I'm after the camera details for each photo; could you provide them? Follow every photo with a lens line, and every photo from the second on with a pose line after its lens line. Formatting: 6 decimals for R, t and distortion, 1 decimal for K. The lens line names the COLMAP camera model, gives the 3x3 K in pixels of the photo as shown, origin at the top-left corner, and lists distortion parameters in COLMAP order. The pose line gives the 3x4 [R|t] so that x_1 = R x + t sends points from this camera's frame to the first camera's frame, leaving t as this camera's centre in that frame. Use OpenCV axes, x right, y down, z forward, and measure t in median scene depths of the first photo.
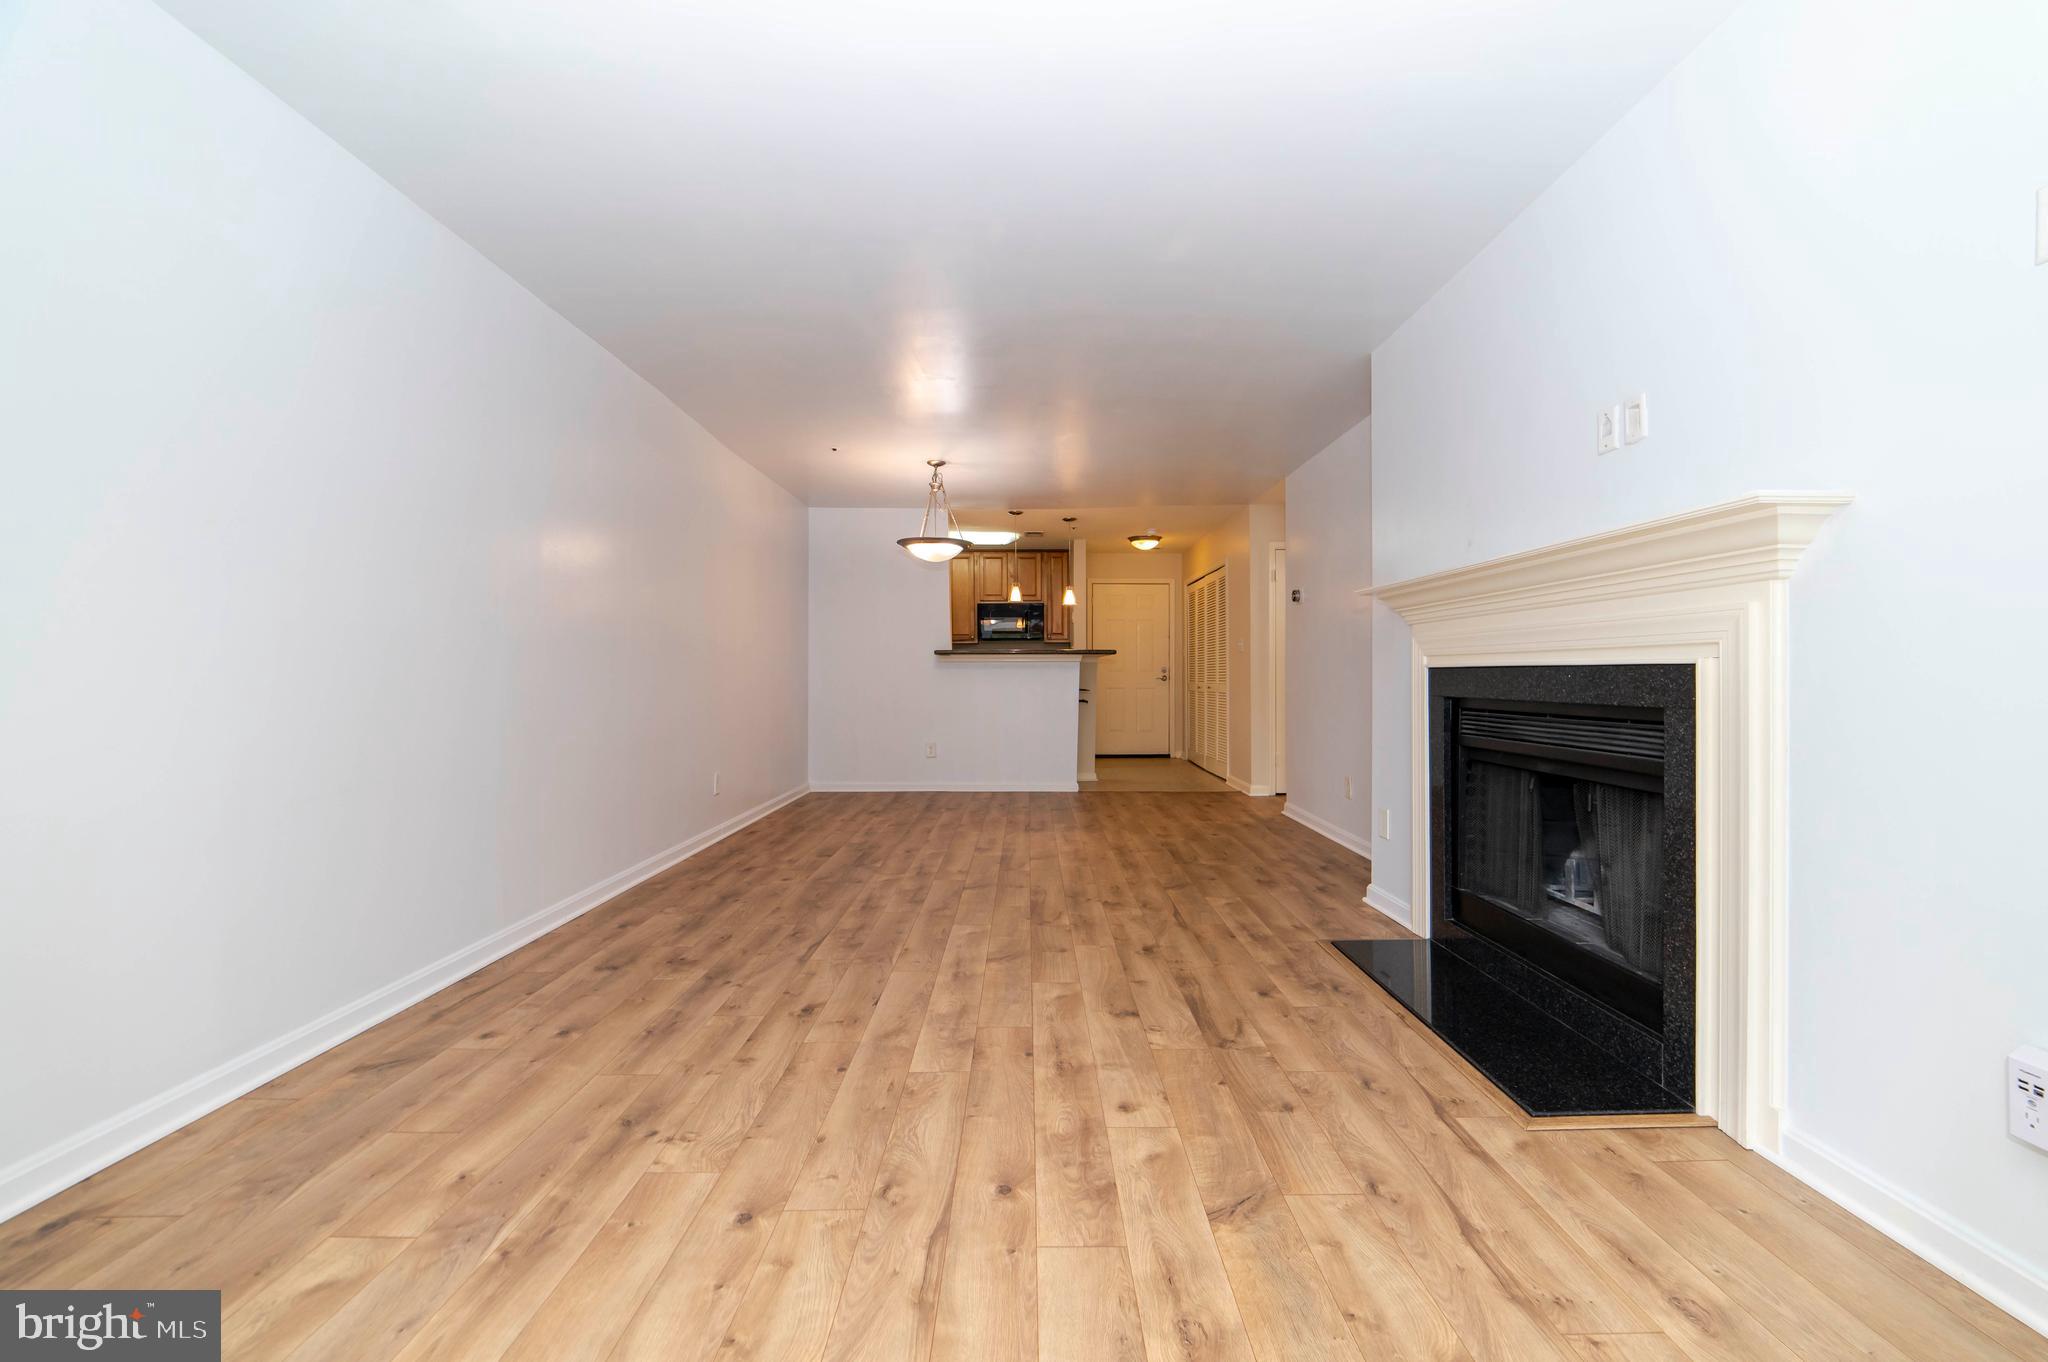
lens RADIAL K [[807.1, 0, 1042.4], [0, 807.1, 673.6], [0, 0, 1]] dist [-0.023911, 0.009277]
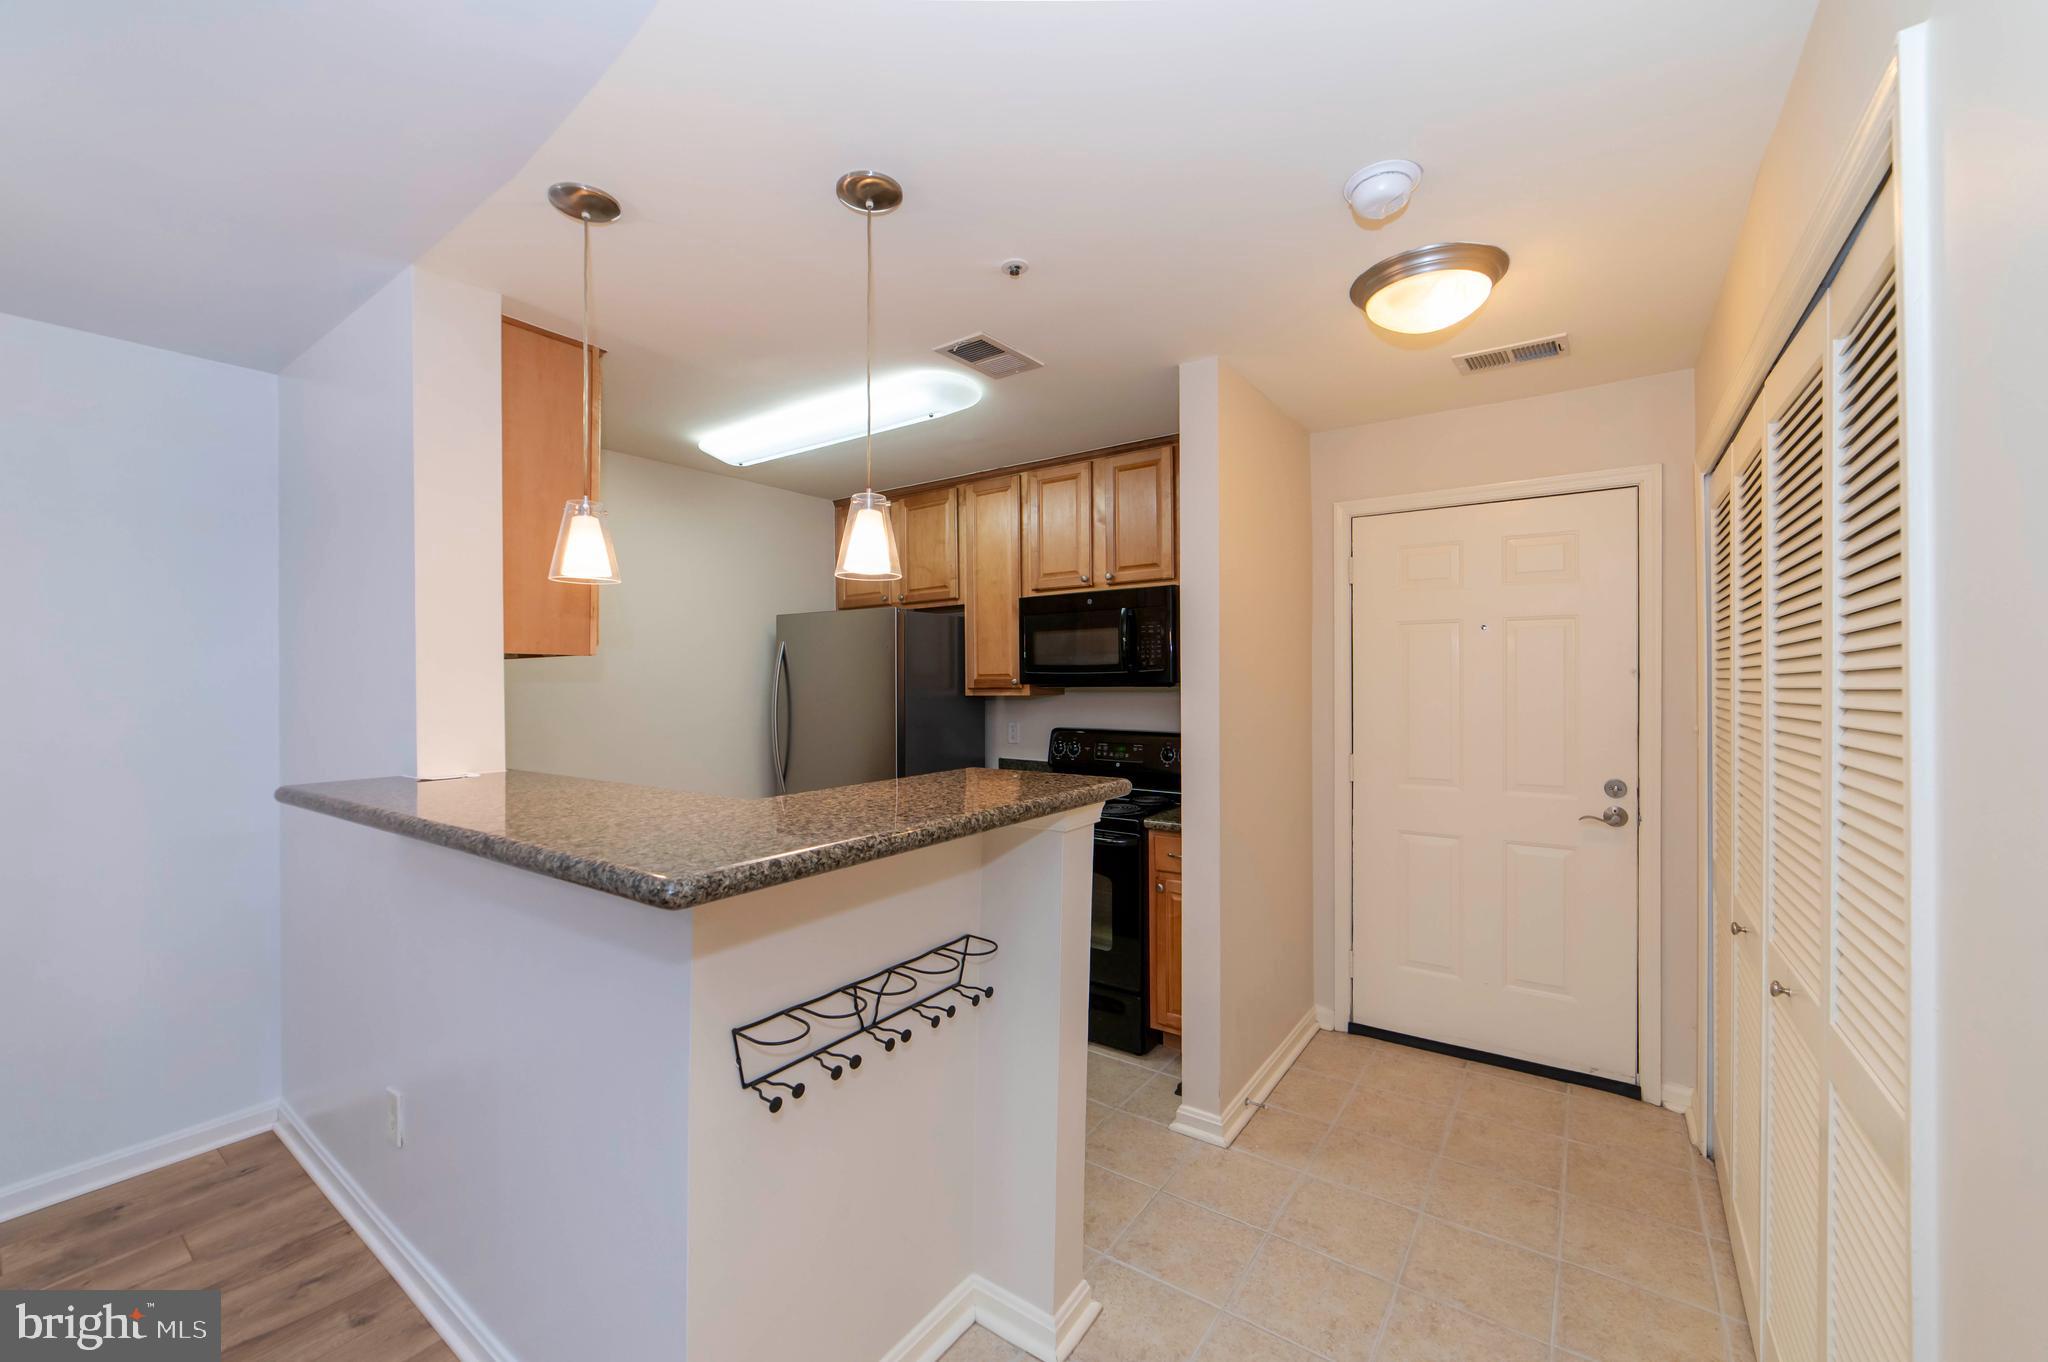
lens RADIAL K [[807.2, 0, 1000.9], [0, 807.2, 680.9], [0, 0, 1]] dist [-0.021638, 0.004561]
pose [[0.797173, -0.001985, -0.603748, 0.515723], [0.001694, 0.999998, -0.001051, -0.148971], [0.603749, -0.000185, 0.797174, 2.241704]]
